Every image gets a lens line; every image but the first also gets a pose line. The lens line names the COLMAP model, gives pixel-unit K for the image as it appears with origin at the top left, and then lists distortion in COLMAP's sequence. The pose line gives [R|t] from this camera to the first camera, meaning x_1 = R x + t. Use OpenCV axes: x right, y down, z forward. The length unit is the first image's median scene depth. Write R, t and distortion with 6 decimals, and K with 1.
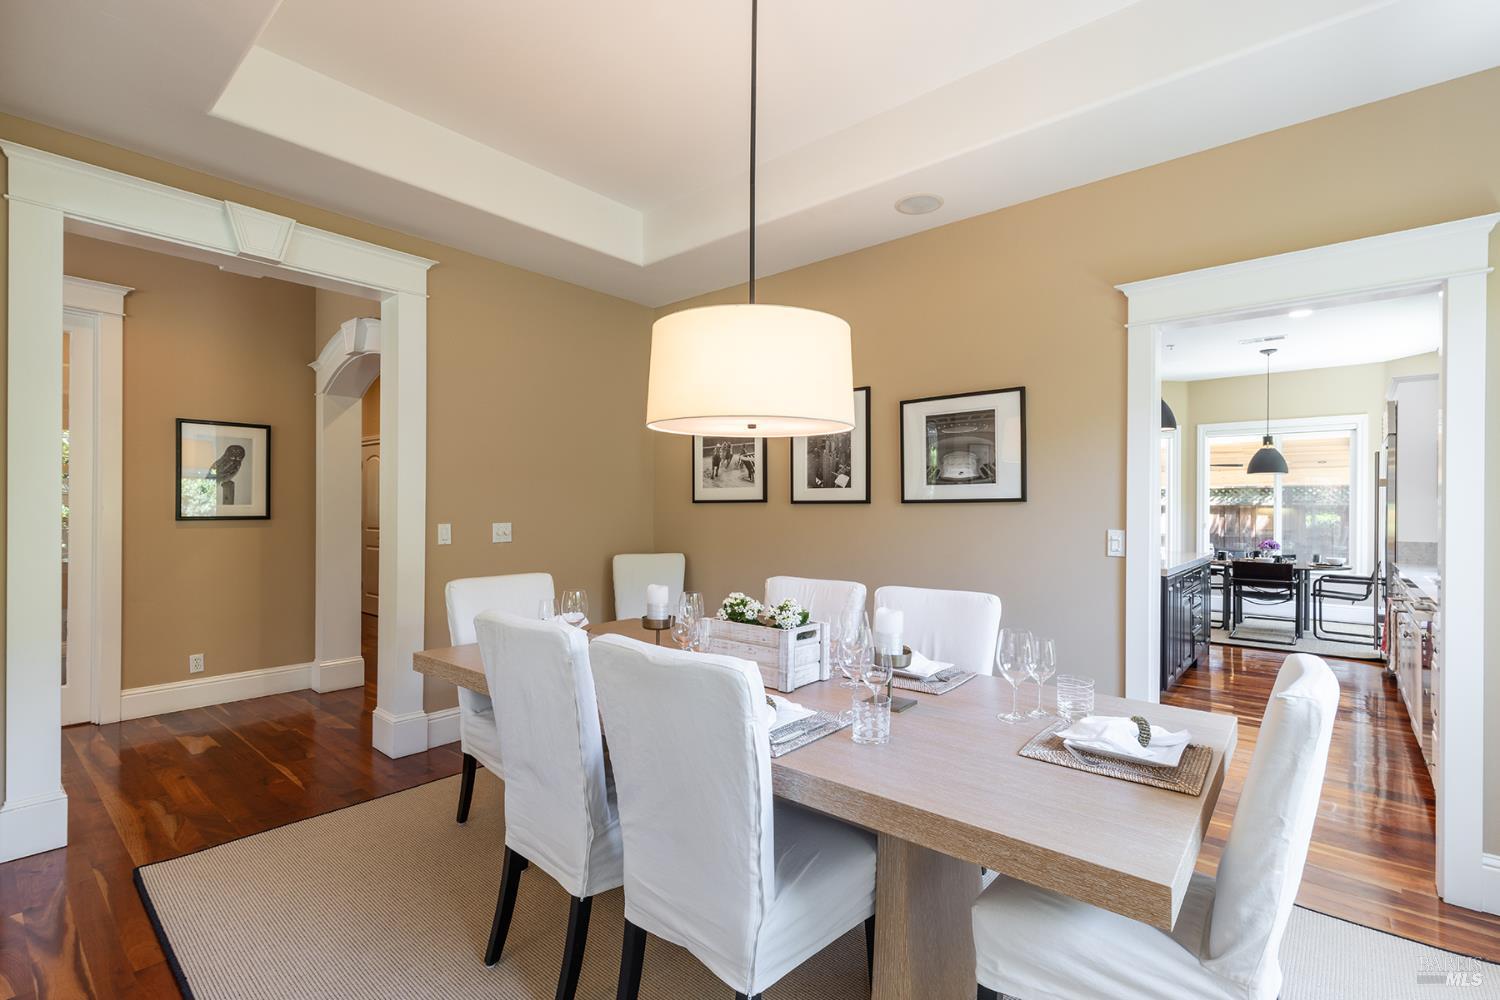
lens RADIAL K [[675.4, 0, 758.4], [0, 675.4, 504.7], [0, 0, 1]] dist [0.009541, -0.000494]
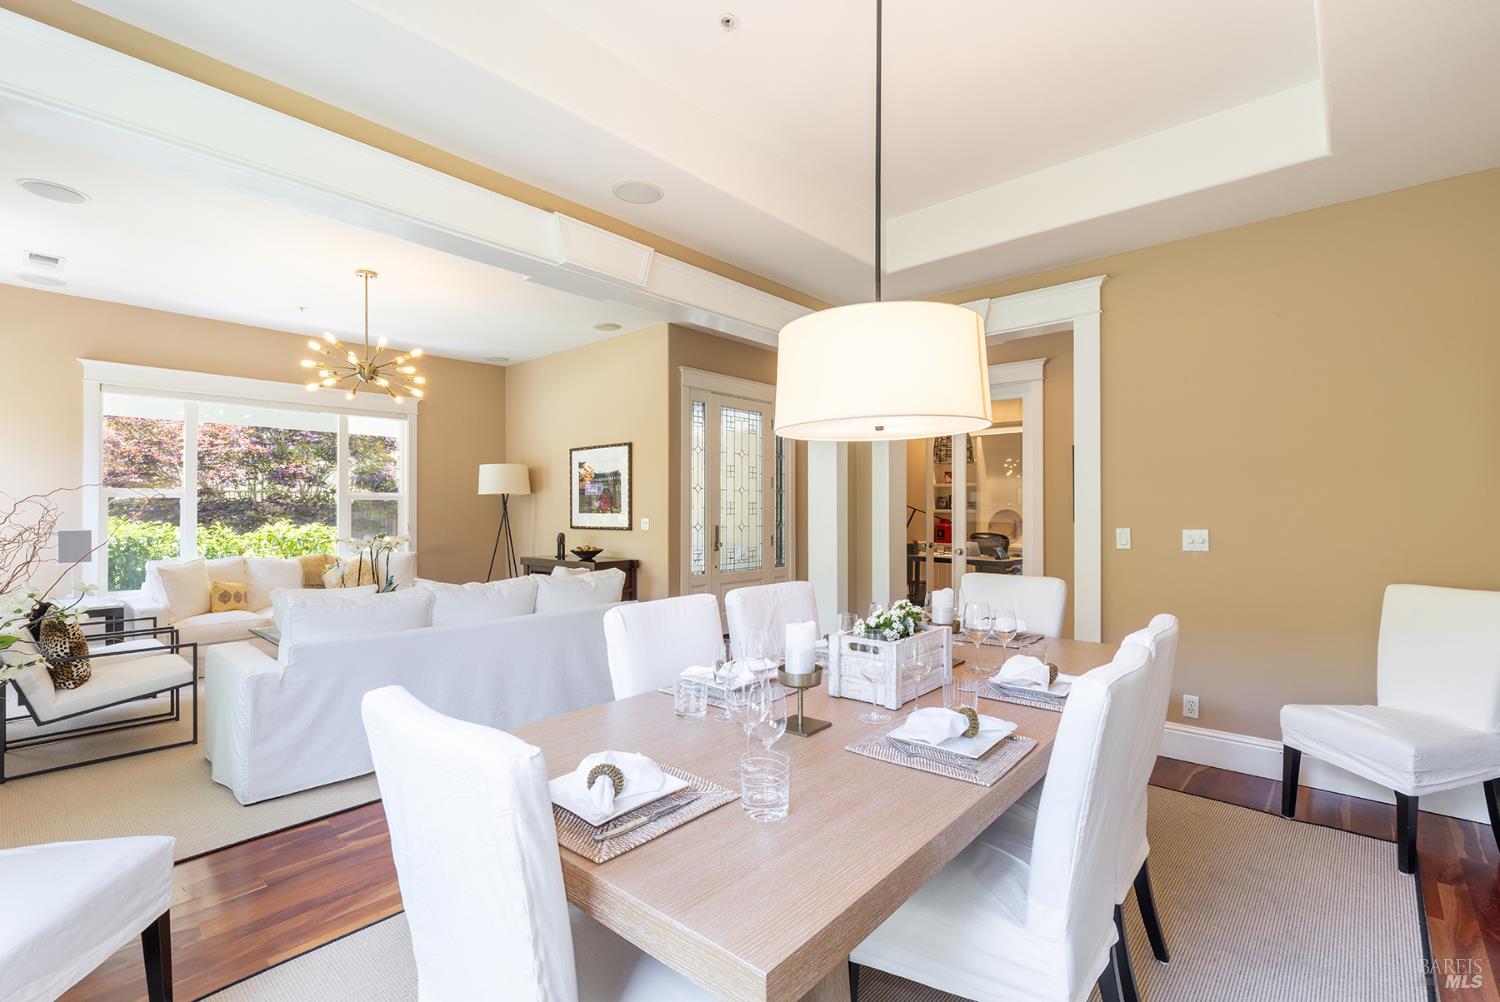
lens RADIAL K [[675.4, 0, 758.4], [0, 675.4, 505.7], [0, 0, 1]] dist [0.009541, -0.000494]
pose [[-0.009829, -0.008406, -0.999916, 0.455864], [0.012357, 0.999887, -0.008528, -0.003272], [0.999875, -0.012440, -0.009724, 0.384455]]
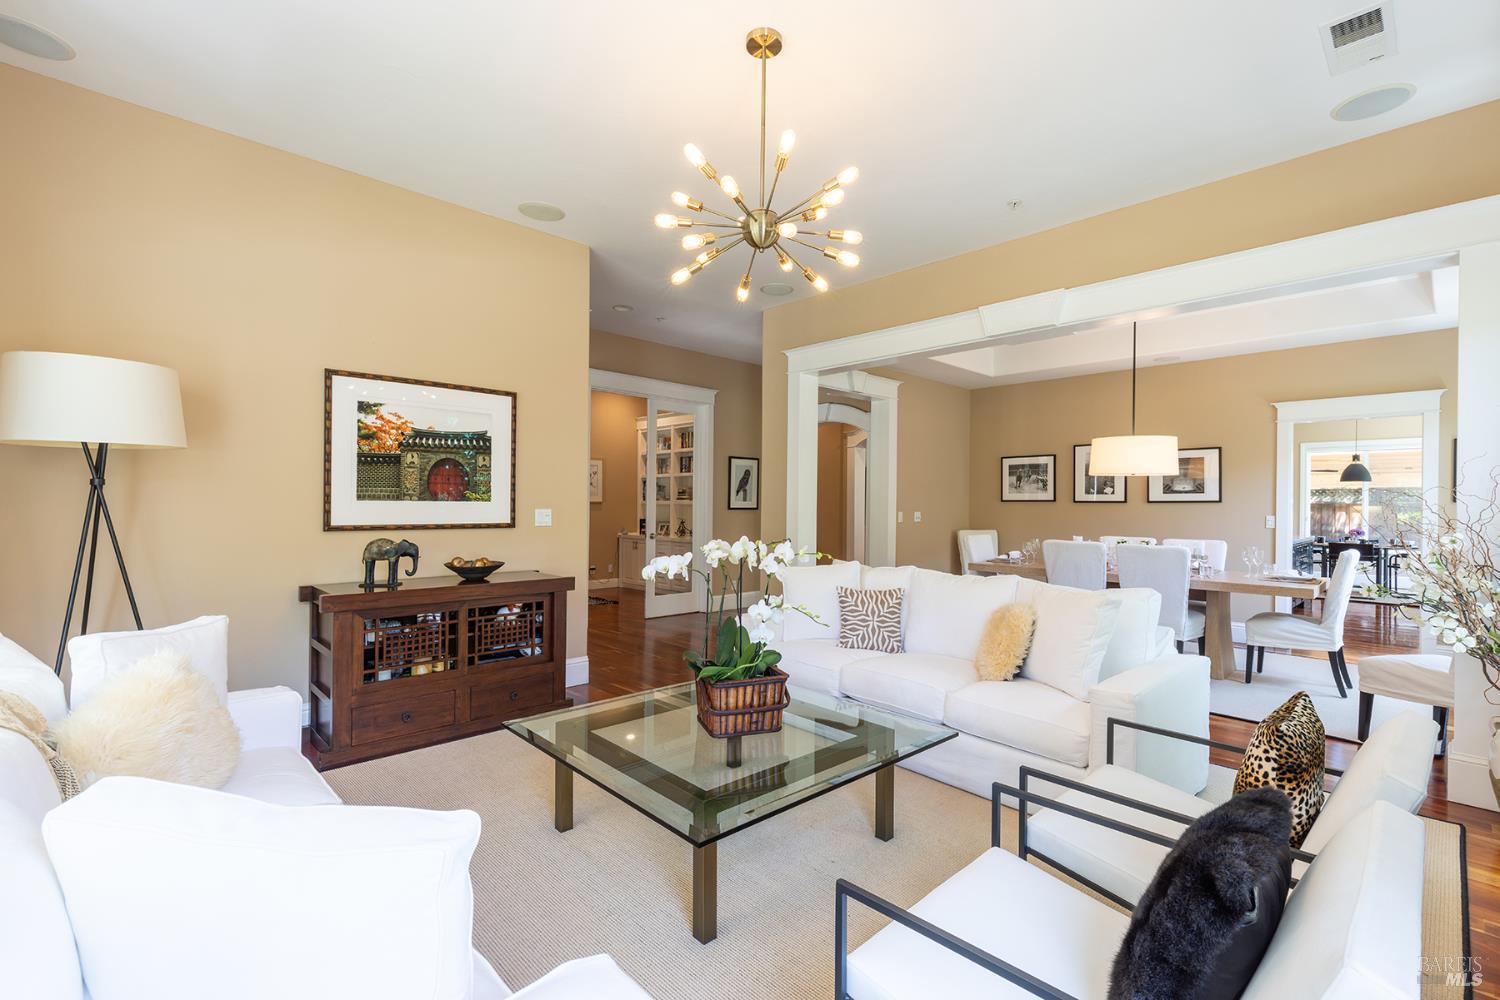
lens RADIAL K [[675.4, 0, 758.4], [0, 675.4, 504.7], [0, 0, 1]] dist [0.009541, -0.000494]
pose [[0.996027, 0.003640, -0.088976, -0.580709], [-0.003016, 0.999970, 0.007146, -0.005653], [0.088999, -0.006850, 0.996008, -0.834556]]
